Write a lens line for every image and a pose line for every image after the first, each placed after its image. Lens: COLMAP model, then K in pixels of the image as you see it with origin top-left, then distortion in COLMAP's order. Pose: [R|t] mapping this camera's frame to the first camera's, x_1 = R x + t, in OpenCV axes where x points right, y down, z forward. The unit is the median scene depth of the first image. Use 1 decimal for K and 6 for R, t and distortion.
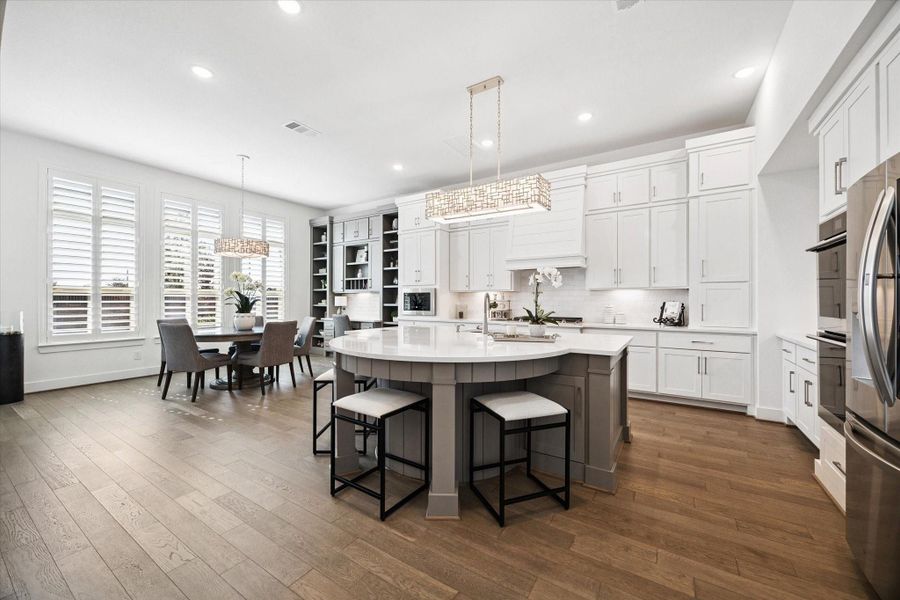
lens RADIAL K [[343.5, 0, 446.6], [0, 343.5, 298.8], [0, 0, 1]] dist [-0.000224, -0.000683]
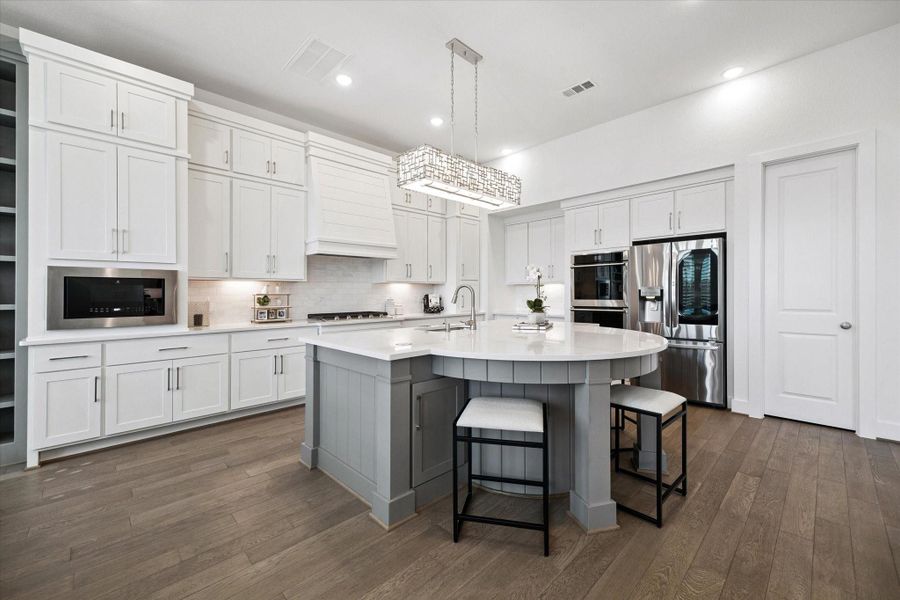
lens RADIAL K [[367.8, 0, 453.5], [0, 367.8, 293.7], [0, 0, 1]] dist [0.004034, 0.000191]
pose [[0.214363, -0.003732, 0.976747, -0.580294], [0.001311, 0.999993, 0.003533, 0.002343], [-0.976753, 0.000524, 0.214366, 0.575384]]
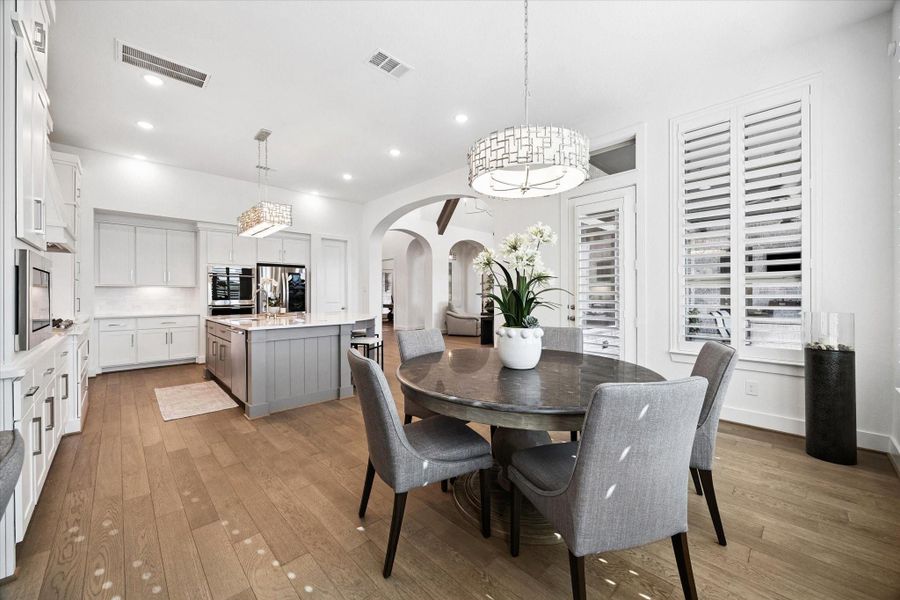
lens RADIAL K [[343.5, 0, 453.5], [0, 343.5, 298.4], [0, 0, 1]] dist [-0.000224, -0.000683]
pose [[-0.977045, -0.002259, 0.213023, -0.638040], [-0.000619, 0.999970, 0.007764, 0.005680], [-0.213034, 0.007454, -0.977016, 1.517151]]
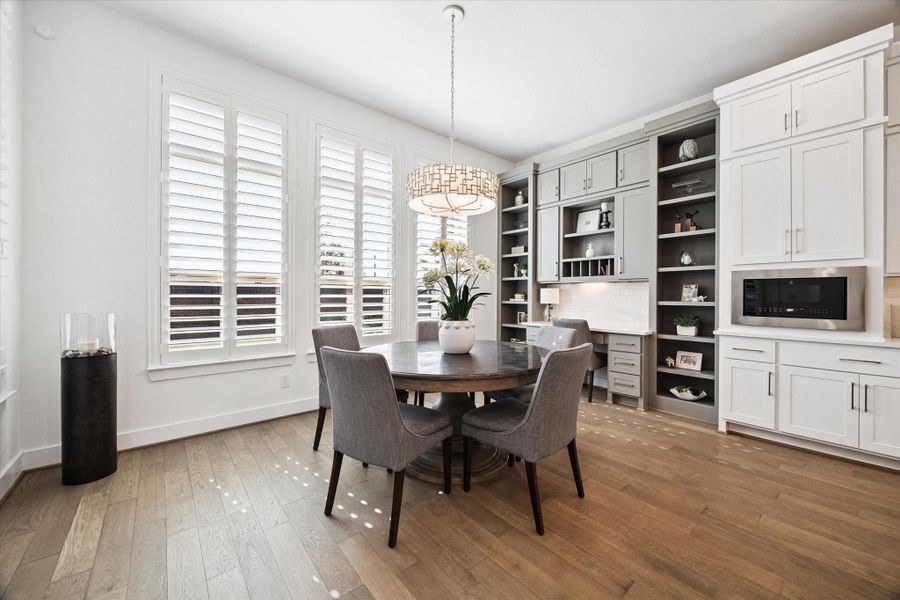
lens RADIAL K [[343.5, 0, 452.6], [0, 343.5, 292.6], [0, 0, 1]] dist [-0.000224, -0.000683]
pose [[0.957406, 0.001226, -0.288743, -0.475703], [-0.001320, 0.999999, -0.000129, 0.001908], [0.288742, 0.000504, 0.957407, 0.544032]]
